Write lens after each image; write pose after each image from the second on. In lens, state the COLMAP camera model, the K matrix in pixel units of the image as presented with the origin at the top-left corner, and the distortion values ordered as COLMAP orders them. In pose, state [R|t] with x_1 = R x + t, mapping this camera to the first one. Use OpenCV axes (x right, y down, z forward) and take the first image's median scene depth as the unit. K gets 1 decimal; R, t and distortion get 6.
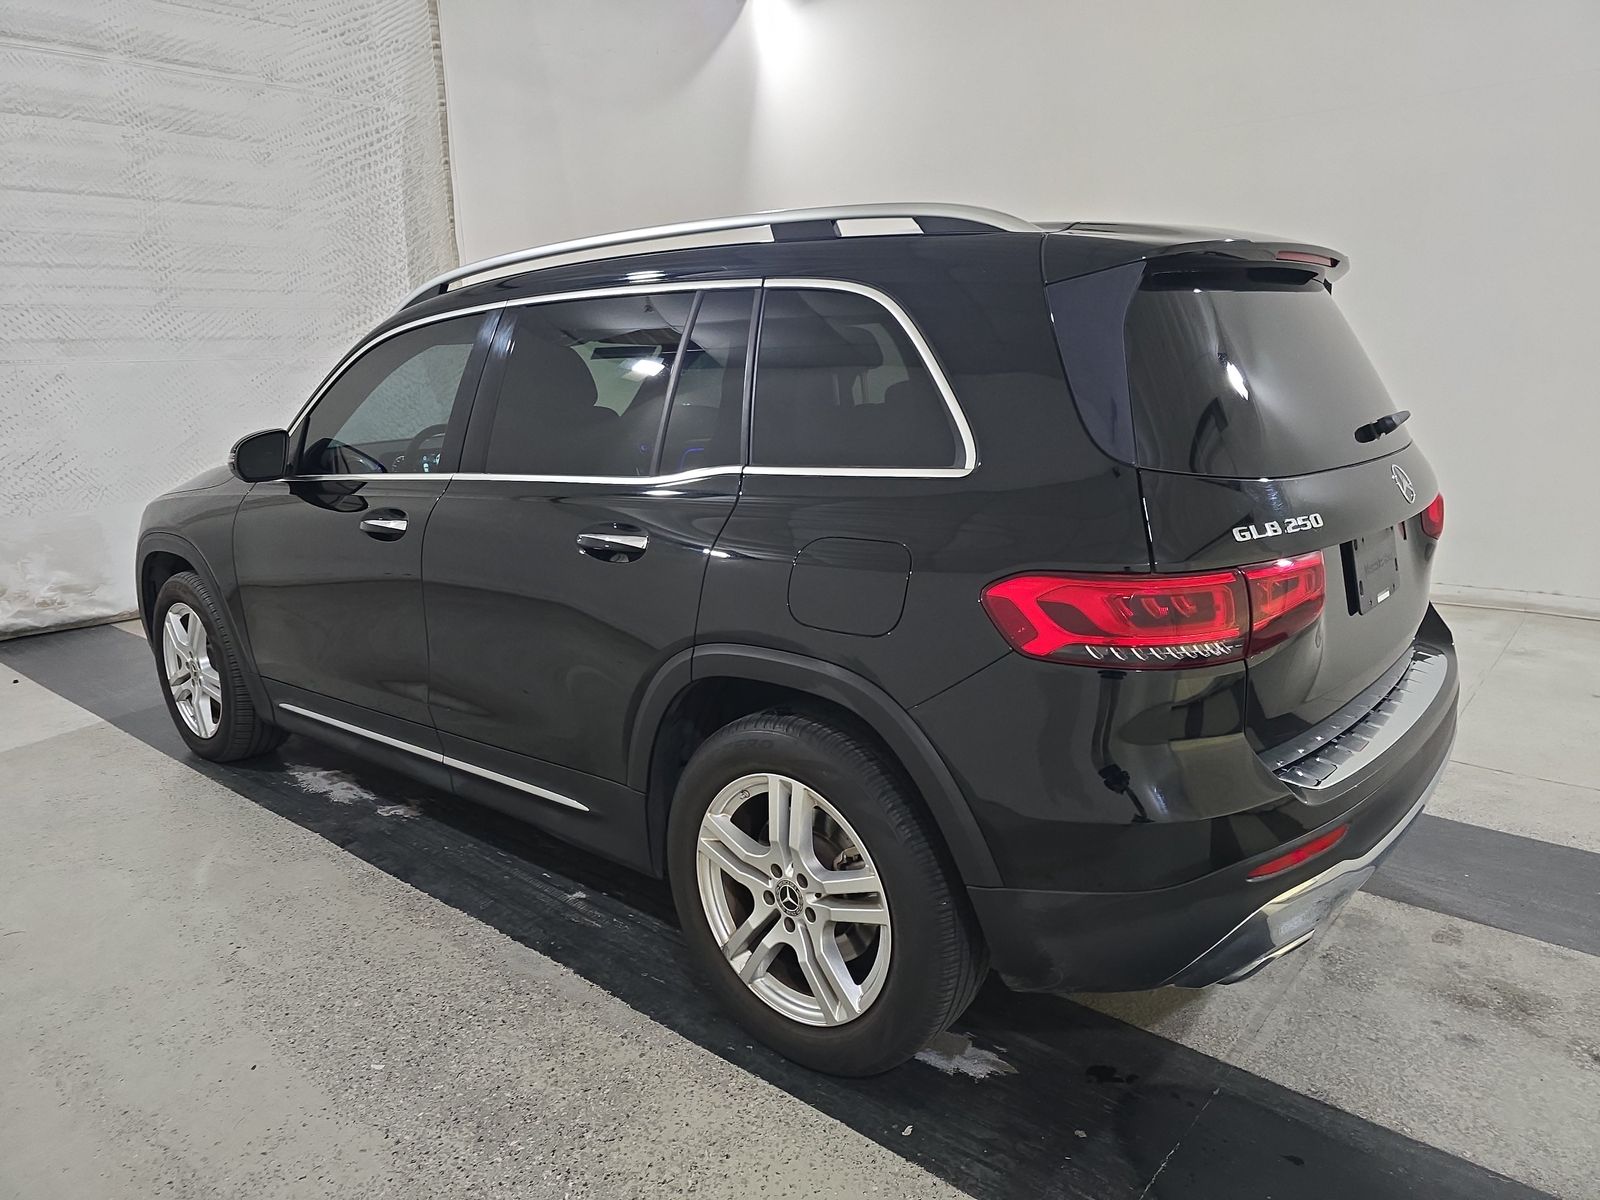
lens RADIAL K [[1076.6, 0, 799.0], [0, 1076.6, 604.1], [0, 0, 1]] dist [0.021445, -0.023753]
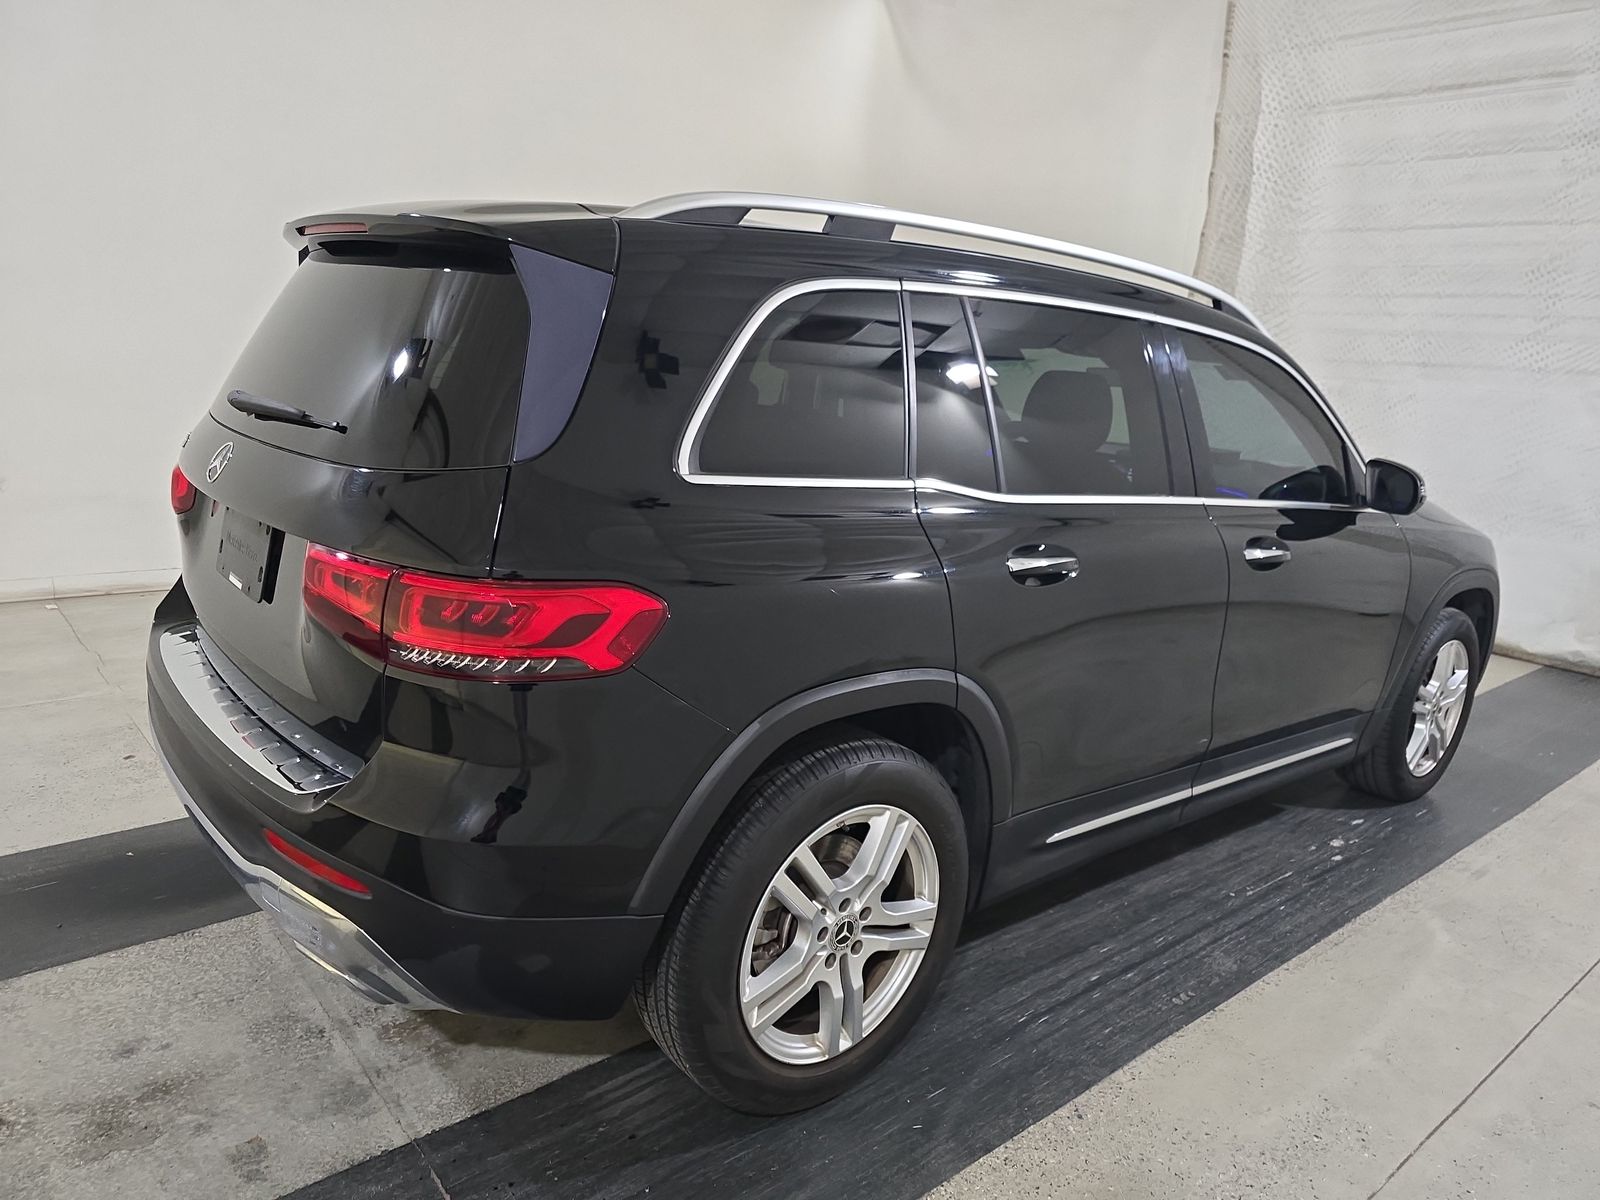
lens RADIAL K [[1076.6, 0, 803.2], [0, 1076.6, 599.1], [0, 0, 1]] dist [0.021445, -0.023753]
pose [[-0.160701, 0.236532, -0.958242, 1.233761], [-0.287374, 0.917585, 0.274690, -0.356905], [0.944241, 0.319517, -0.079483, 1.393193]]
